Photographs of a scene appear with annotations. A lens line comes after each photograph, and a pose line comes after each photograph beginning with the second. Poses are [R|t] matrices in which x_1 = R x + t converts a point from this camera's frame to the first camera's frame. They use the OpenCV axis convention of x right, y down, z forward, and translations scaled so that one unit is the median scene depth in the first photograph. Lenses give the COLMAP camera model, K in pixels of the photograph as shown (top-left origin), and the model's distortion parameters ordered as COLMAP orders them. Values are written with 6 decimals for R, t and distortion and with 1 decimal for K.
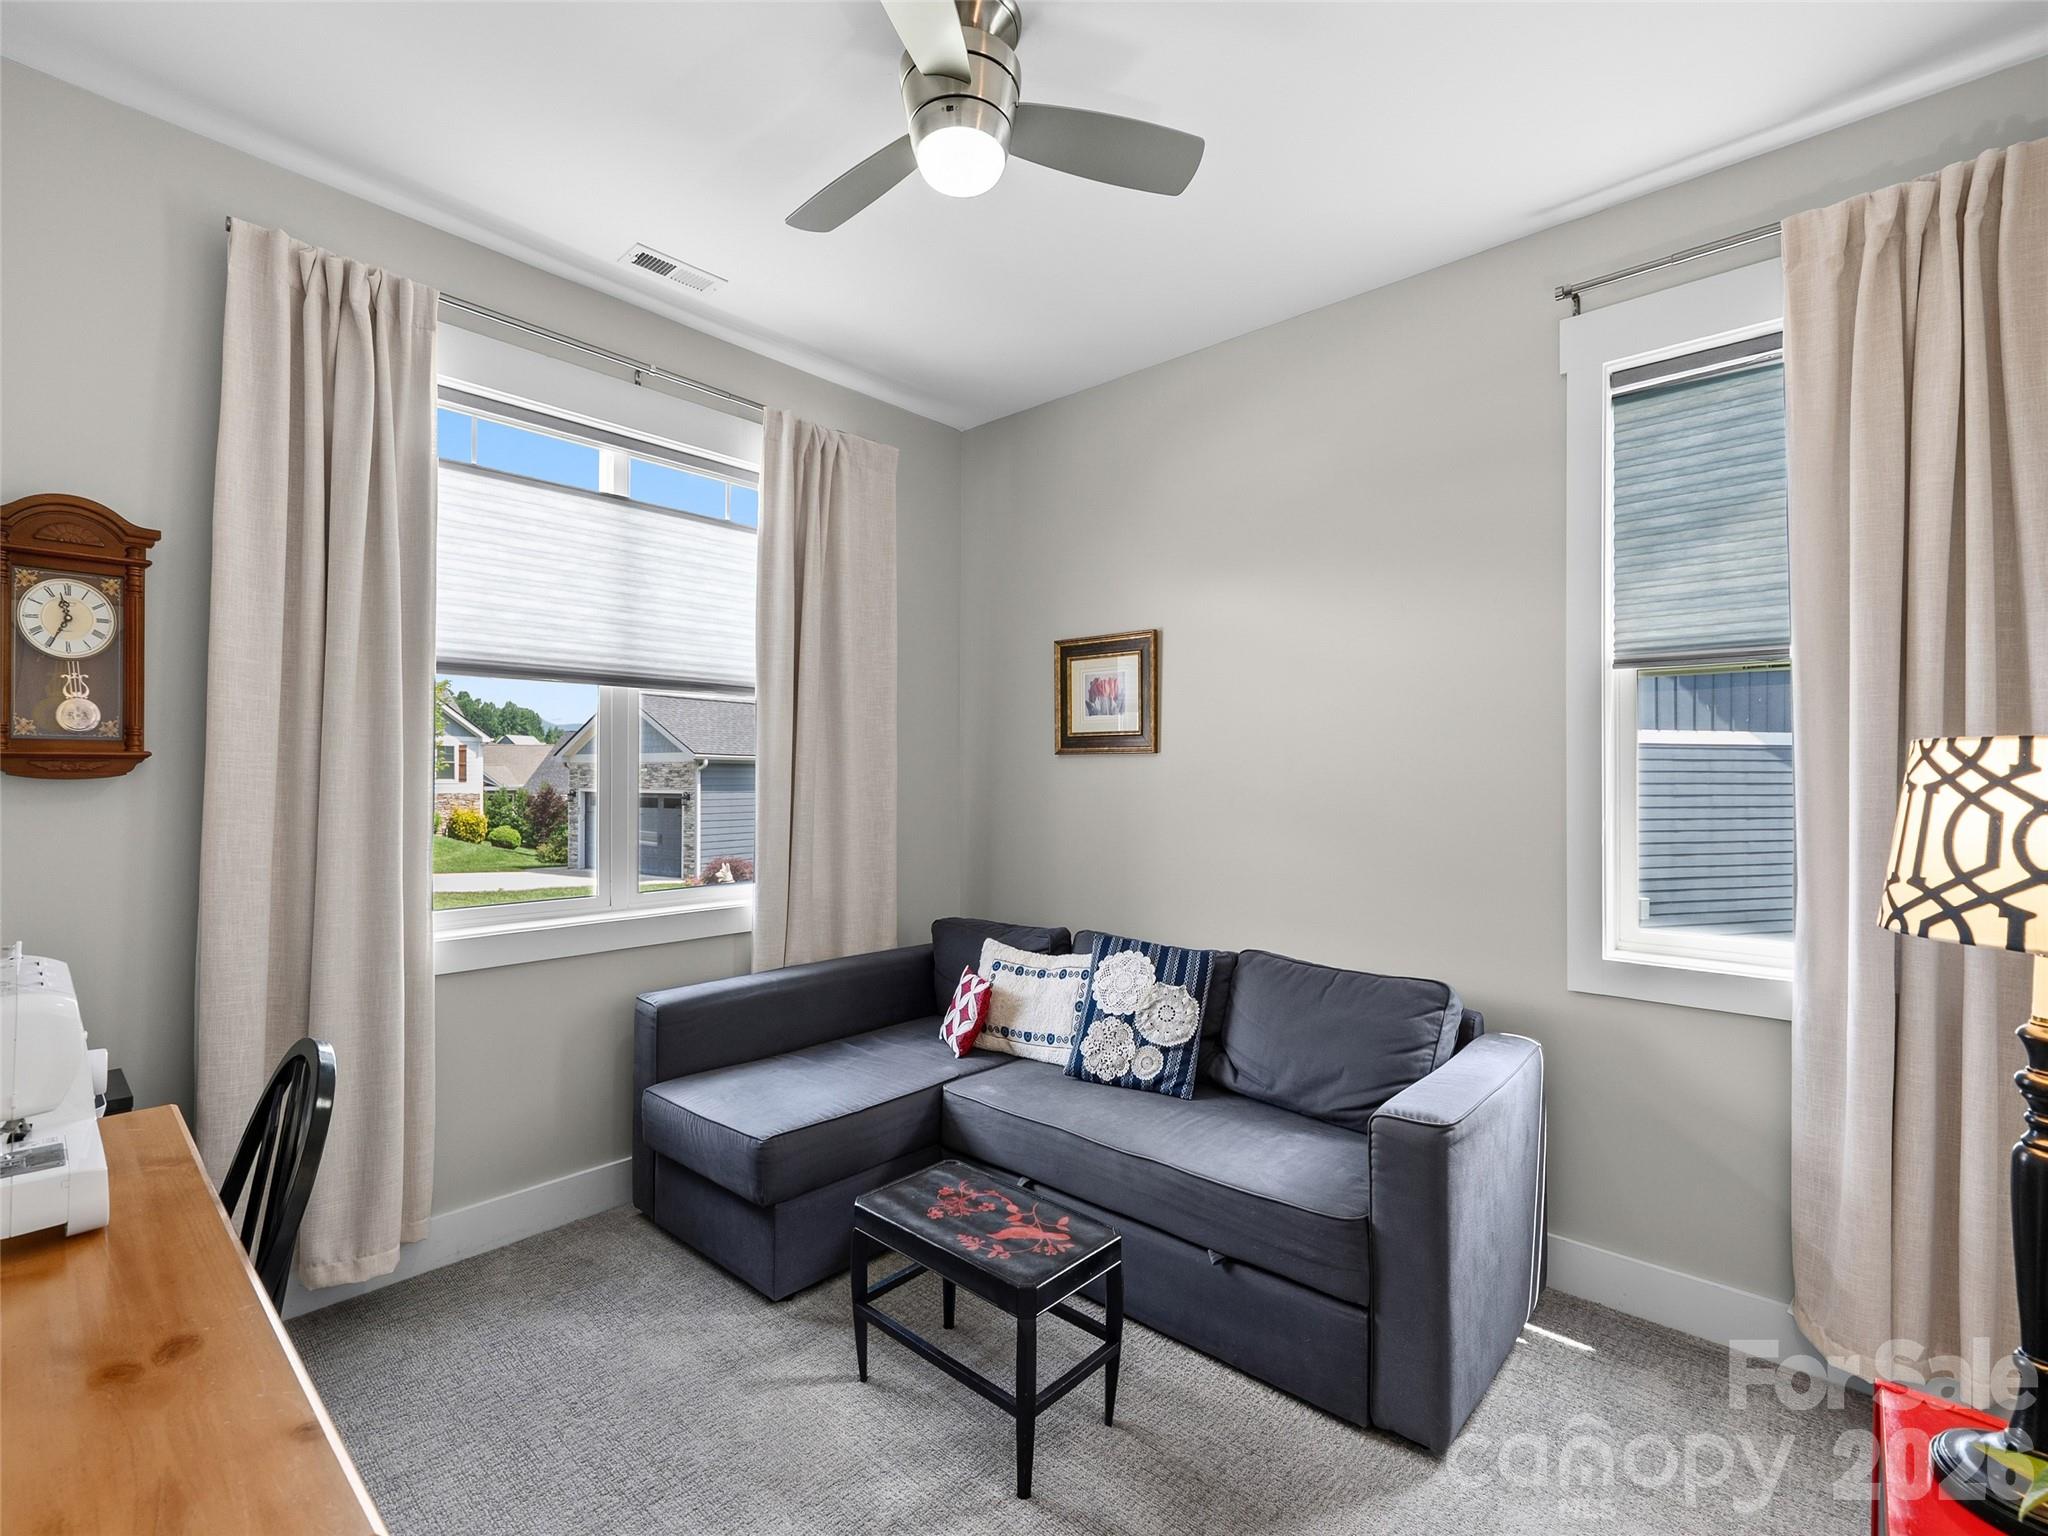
lens RADIAL K [[945.9, 0, 1025.4], [0, 945.9, 769.4], [0, 0, 1]] dist [-0.004432, 0.003343]
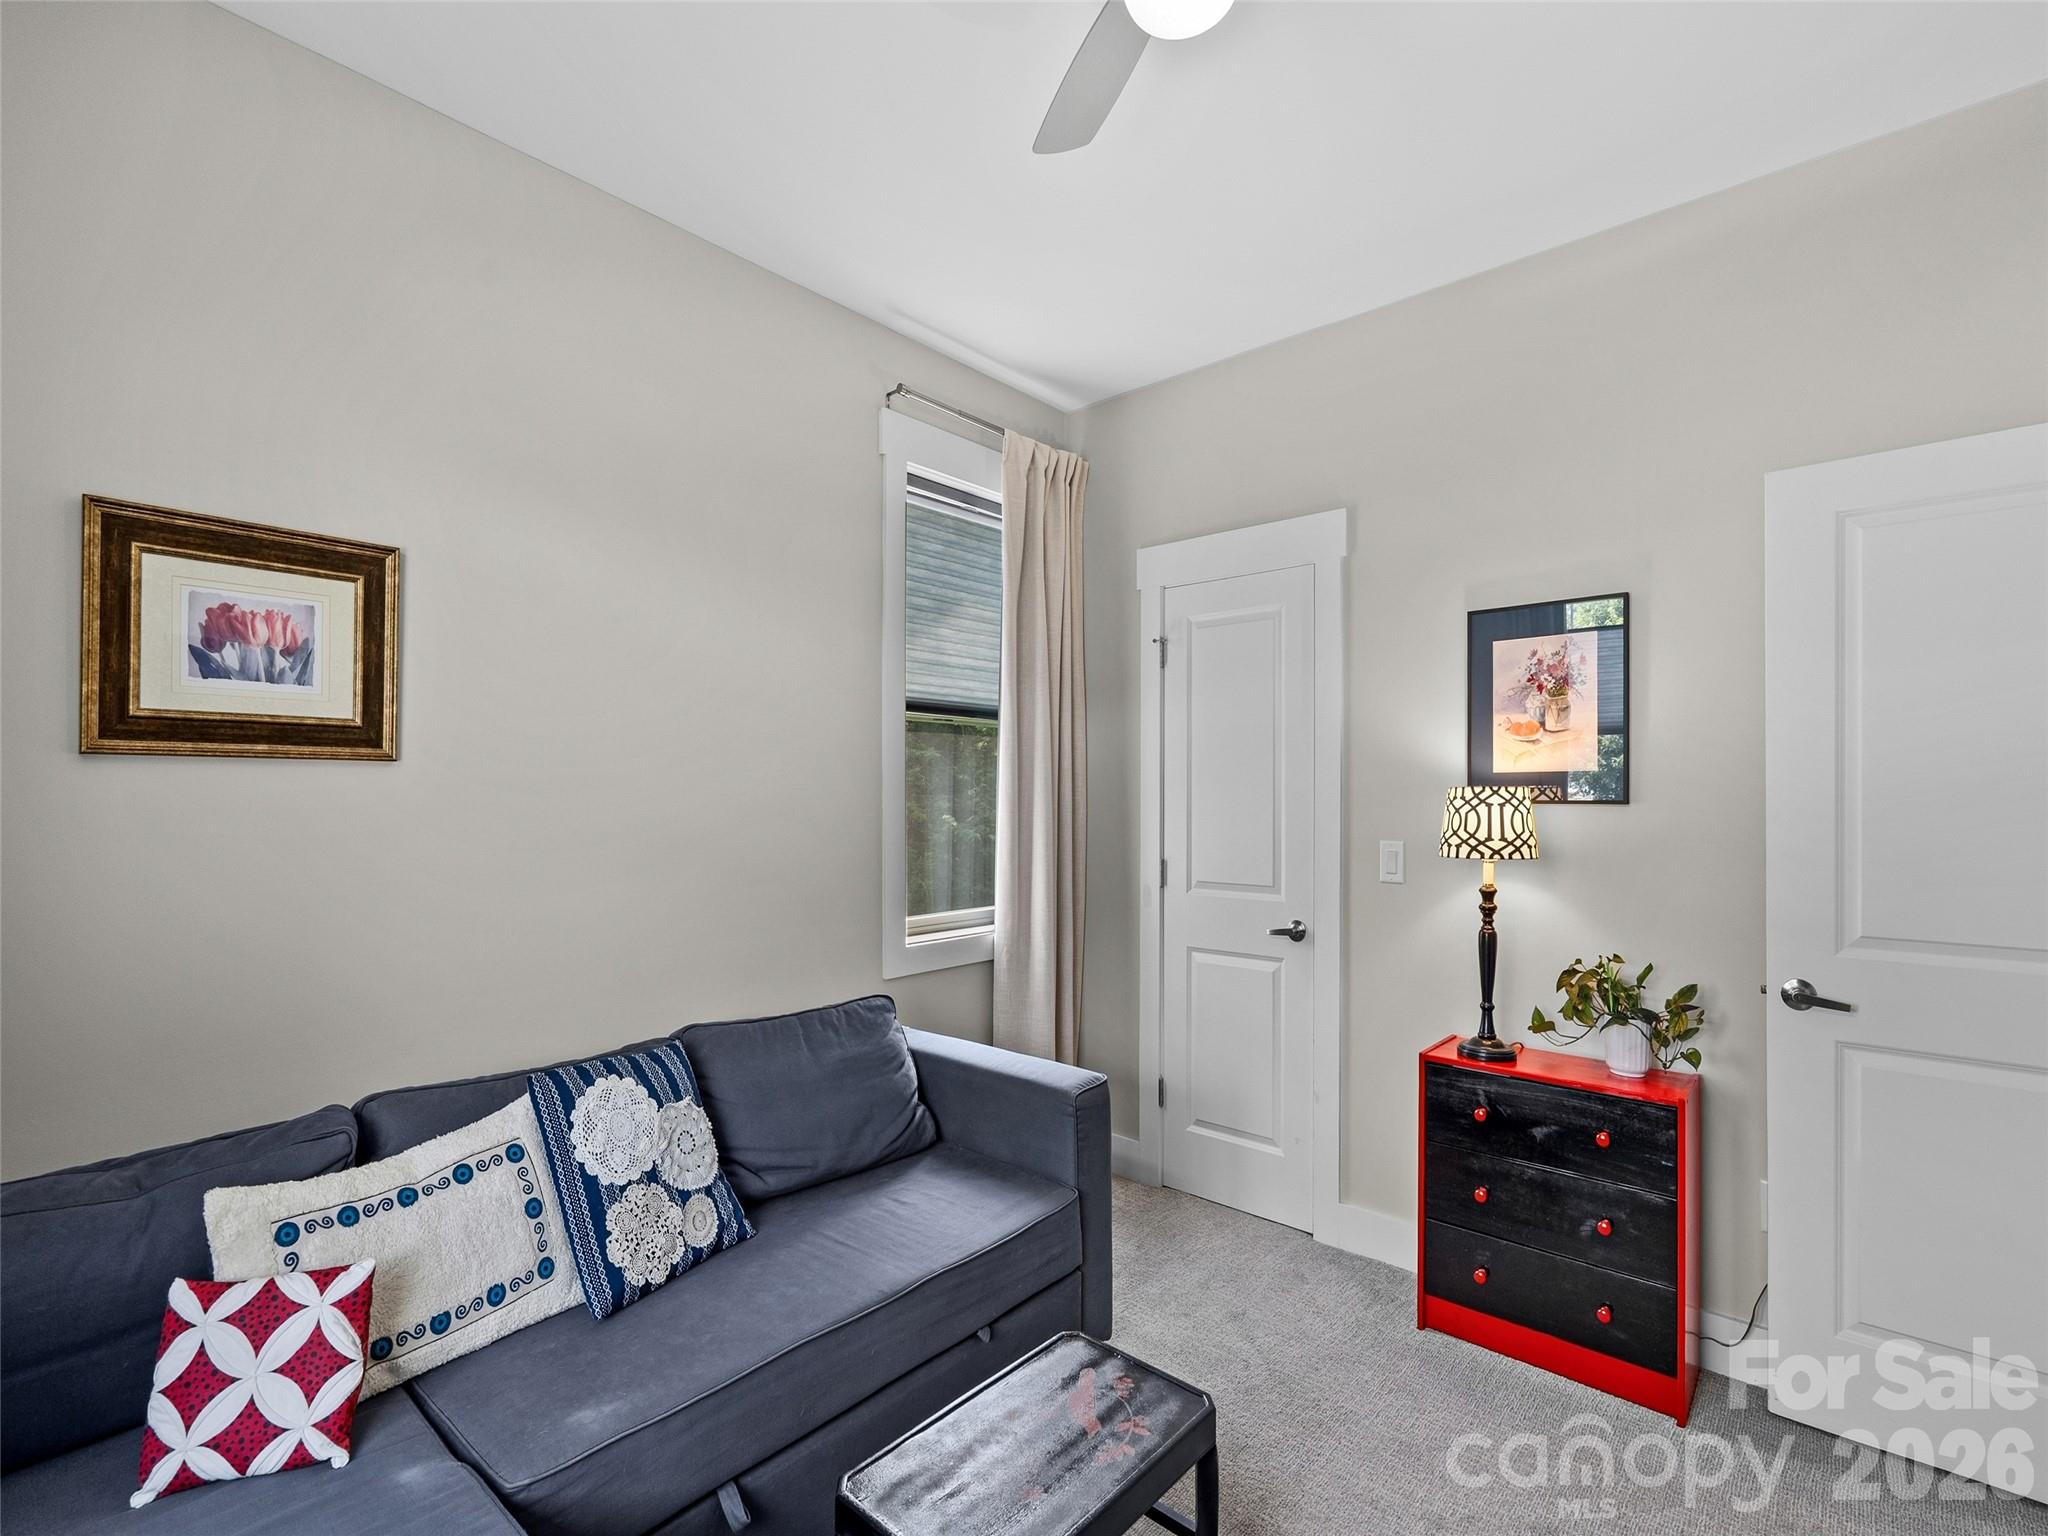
lens RADIAL K [[945.9, 0, 1026.5], [0, 945.9, 787.5], [0, 0, 1]] dist [-0.004432, 0.003343]
pose [[-0.012980, 0.003791, 0.999909, -0.552575], [-0.007900, 0.999961, -0.003894, -0.002256], [-0.999885, -0.007950, -0.012949, 0.764903]]
